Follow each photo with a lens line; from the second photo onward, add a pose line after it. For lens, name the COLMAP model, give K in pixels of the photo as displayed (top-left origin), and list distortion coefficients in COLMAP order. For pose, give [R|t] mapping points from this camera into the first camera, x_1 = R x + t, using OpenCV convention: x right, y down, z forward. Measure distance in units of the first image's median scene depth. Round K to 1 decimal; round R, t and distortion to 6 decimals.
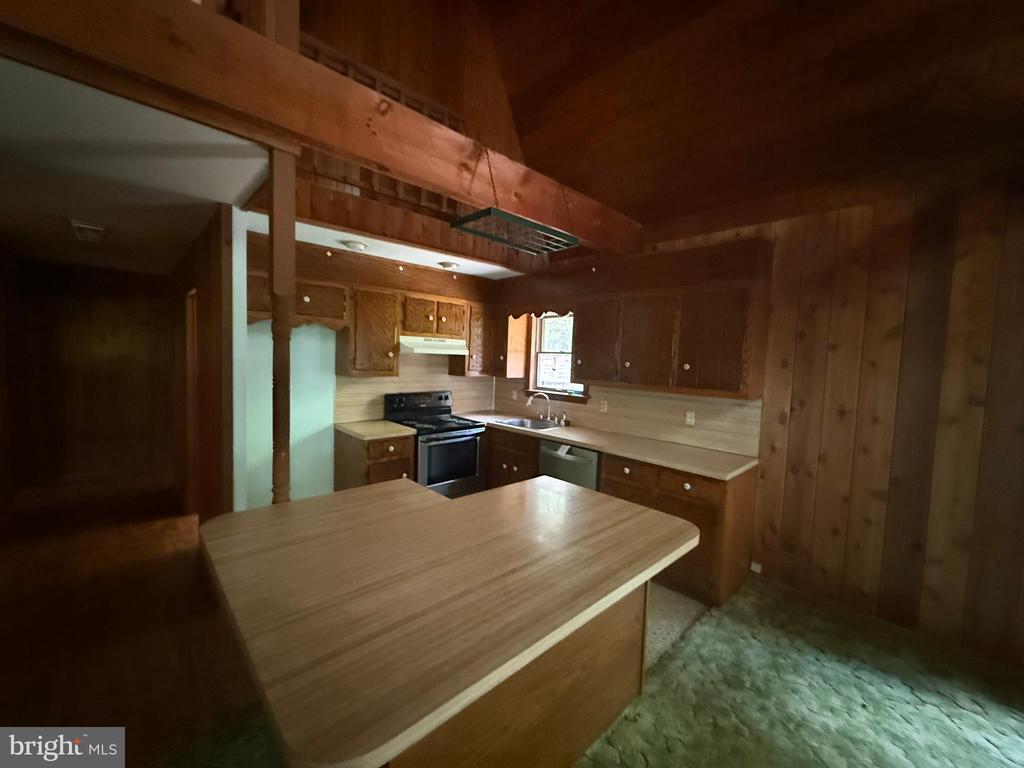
lens RADIAL K [[409.4, 0, 510.4], [0, 409.4, 381.1], [0, 0, 1]] dist [0.000791, -0.000053]
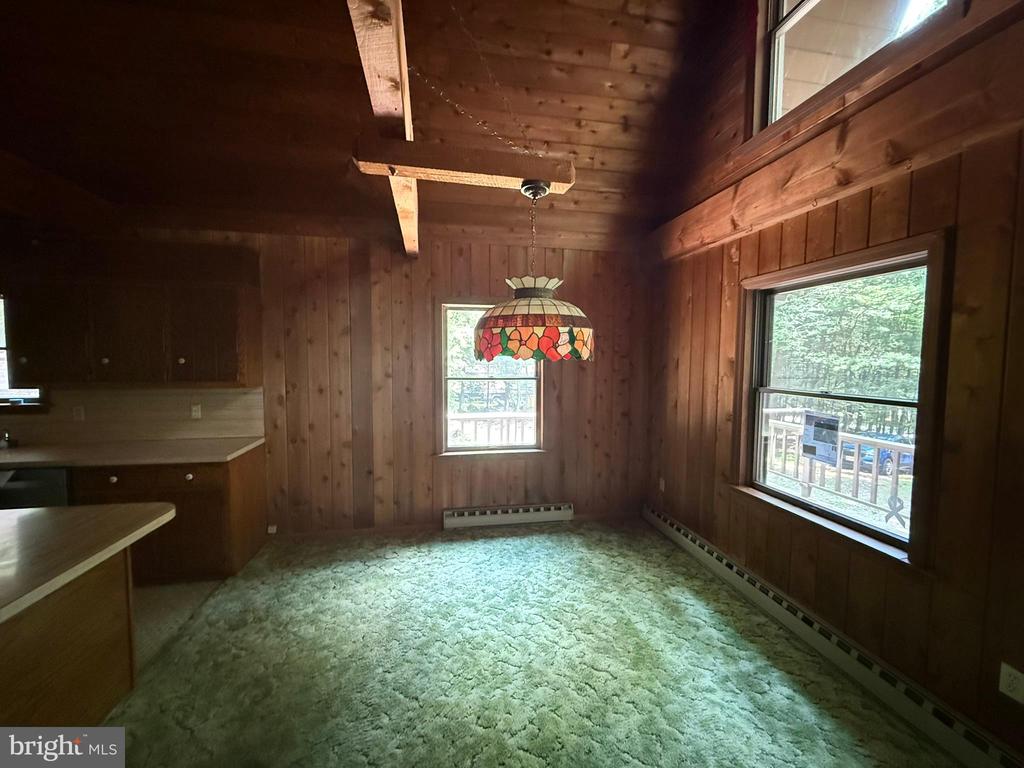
lens RADIAL K [[409.4, 0, 510.4], [0, 409.4, 381.1], [0, 0, 1]] dist [0.000791, -0.000053]
pose [[0.549147, -0.082512, 0.831643, 0.038653], [0.066307, 0.996279, 0.055062, 0.014111], [-0.833091, 0.024906, 0.552575, -0.257746]]
